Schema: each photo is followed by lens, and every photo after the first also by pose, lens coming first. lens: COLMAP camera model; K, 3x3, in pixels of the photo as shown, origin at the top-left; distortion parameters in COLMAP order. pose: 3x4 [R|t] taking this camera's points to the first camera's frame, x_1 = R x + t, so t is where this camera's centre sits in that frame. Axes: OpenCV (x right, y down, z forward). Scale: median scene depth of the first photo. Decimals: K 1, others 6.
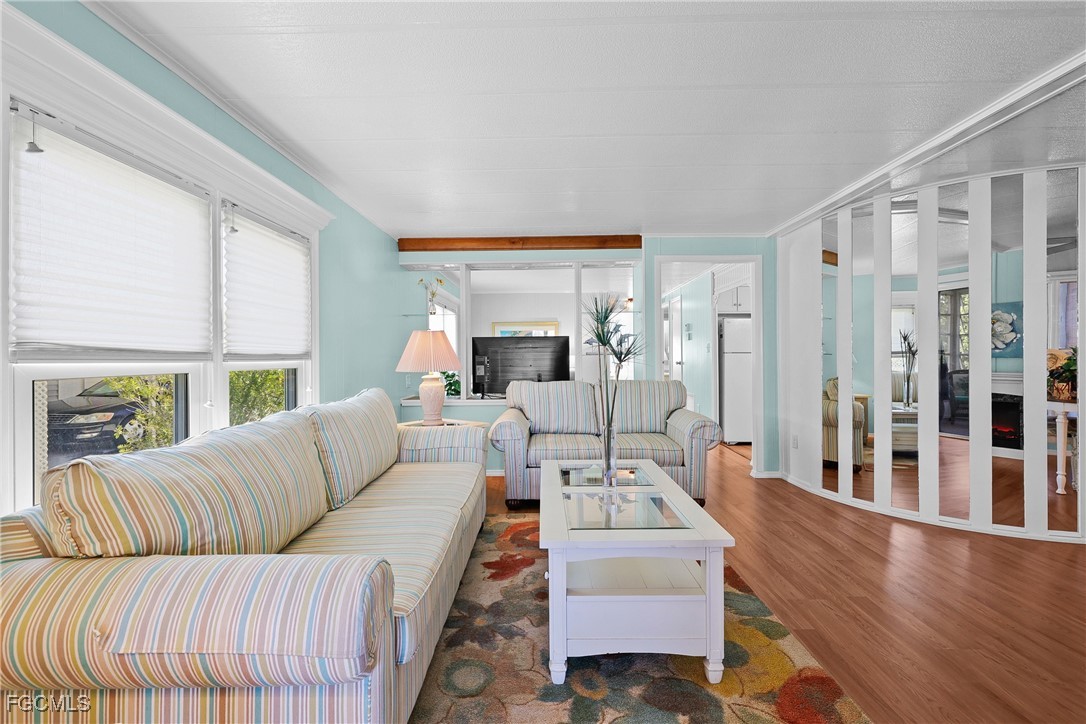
lens RADIAL K [[463.4, 0, 543.8], [0, 463.4, 357.7], [0, 0, 1]] dist [0.000576, 0.000265]
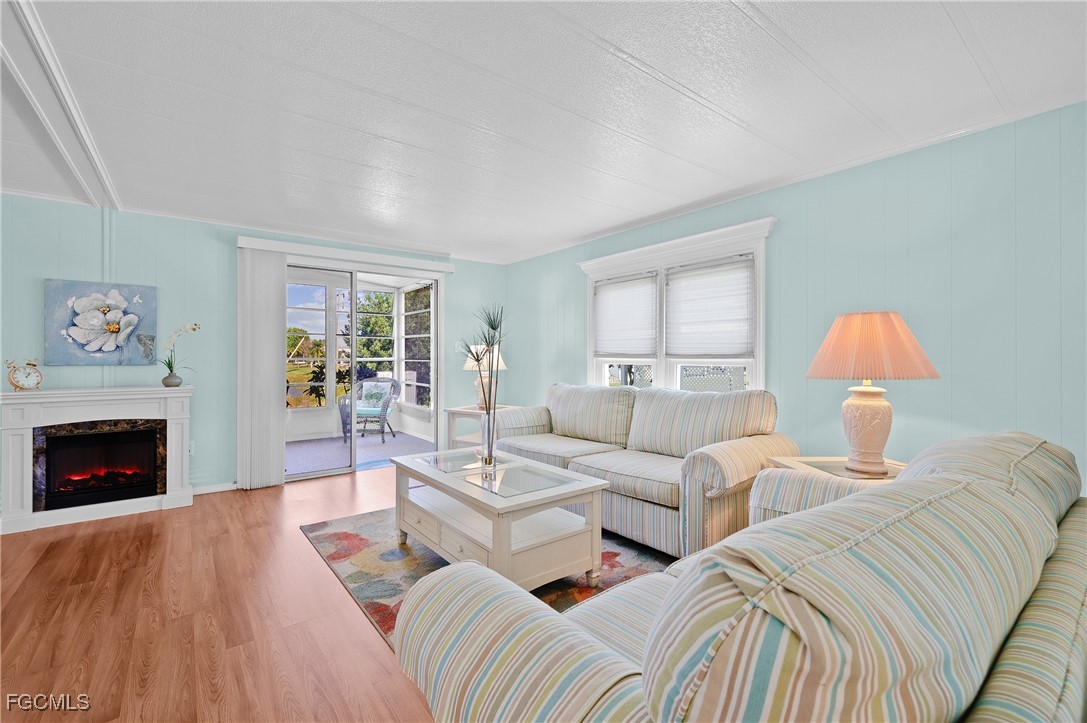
lens RADIAL K [[462.0, 0, 537.3], [0, 462.0, 351.9], [0, 0, 1]] dist [0.001268, 0.000409]
pose [[-0.787413, -0.001800, -0.616423, 0.755676], [0.000738, 0.999992, -0.003863, -0.009965], [0.616425, -0.003497, -0.787406, 1.960040]]
